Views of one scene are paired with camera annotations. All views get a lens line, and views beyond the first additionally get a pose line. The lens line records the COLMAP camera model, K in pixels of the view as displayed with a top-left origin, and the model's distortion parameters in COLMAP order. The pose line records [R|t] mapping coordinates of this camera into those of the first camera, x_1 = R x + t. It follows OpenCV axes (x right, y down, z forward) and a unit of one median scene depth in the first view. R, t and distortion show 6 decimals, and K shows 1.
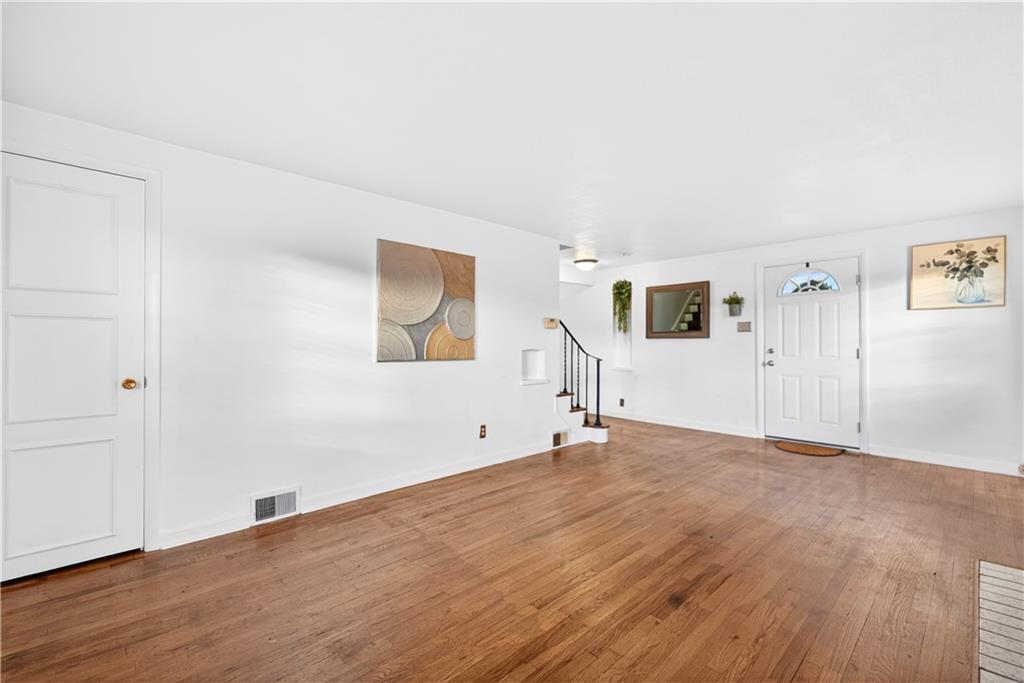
lens RADIAL K [[439.6, 0, 513.9], [0, 439.6, 343.6], [0, 0, 1]] dist [0.000771, -0.000018]
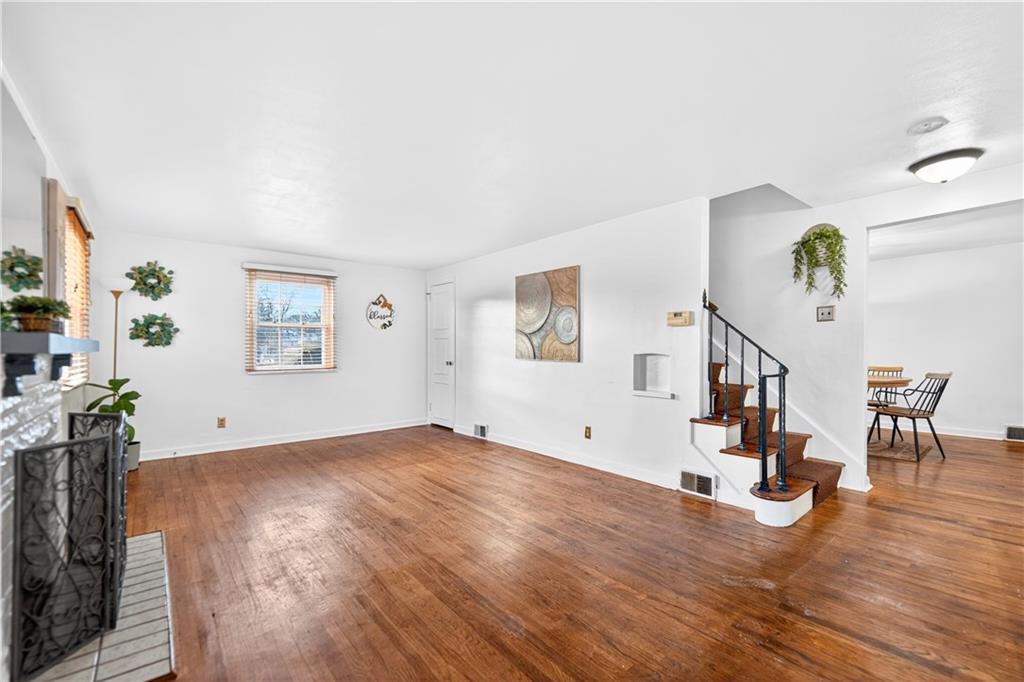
lens RADIAL K [[439.6, 0, 513.9], [0, 439.6, 343.1], [0, 0, 1]] dist [0.000771, -0.000018]
pose [[-0.063687, -0.008472, -0.997934, 0.958725], [0.003523, 0.999956, -0.008714, 0.000404], [0.997964, -0.004071, -0.063654, 0.884093]]
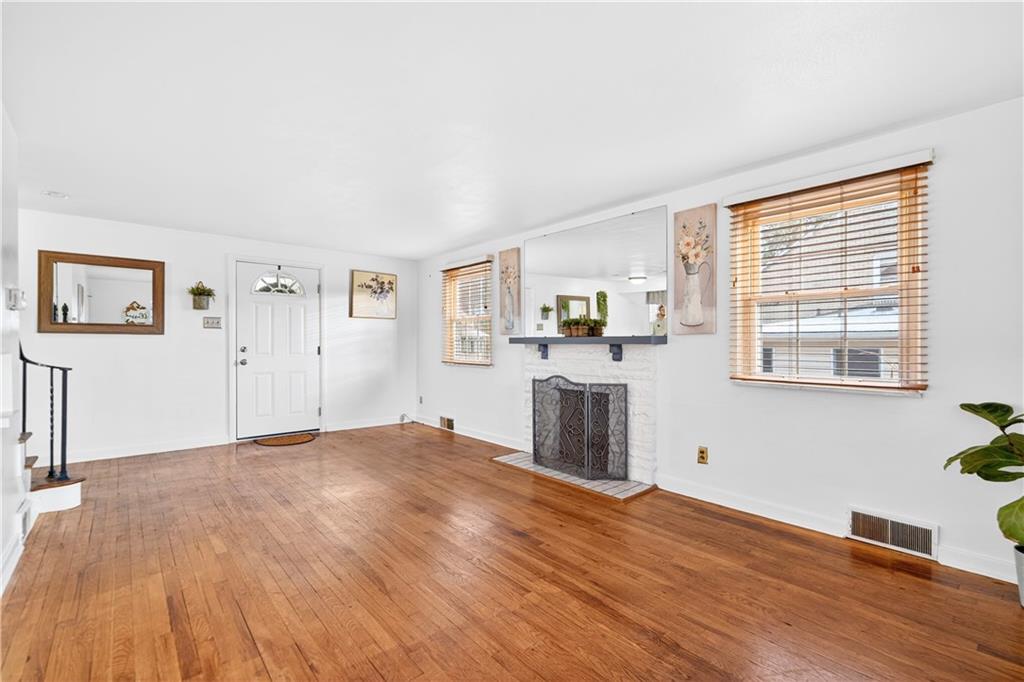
lens RADIAL K [[453.8, 0, 515.5], [0, 453.8, 343.1], [0, 0, 1]] dist [-0.001924, -0.000209]
pose [[0.037670, 0.001690, 0.999289, -0.482951], [-0.003414, 0.999993, -0.001563, 0.003272], [-0.999284, -0.003353, 0.037675, 0.463430]]
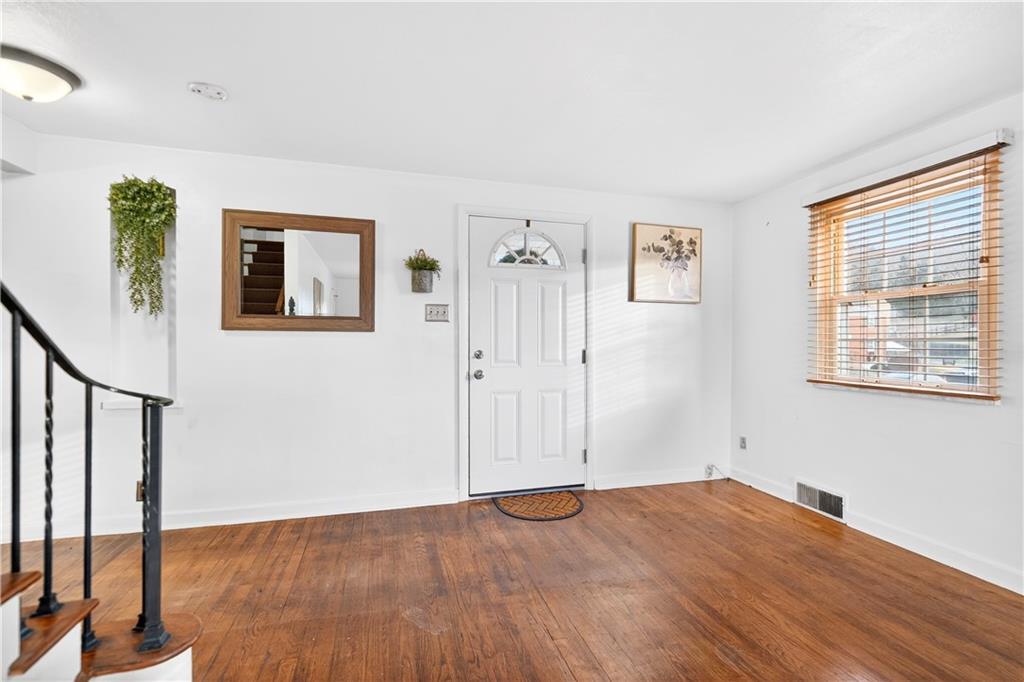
lens RADIAL K [[453.8, 0, 515.5], [0, 453.8, 343.1], [0, 0, 1]] dist [-0.001924, -0.000209]
pose [[0.456626, 0.001598, 0.889657, 0.061312], [-0.003728, 0.999993, 0.000118, 0.001128], [-0.889651, -0.003371, 0.456629, 0.839713]]
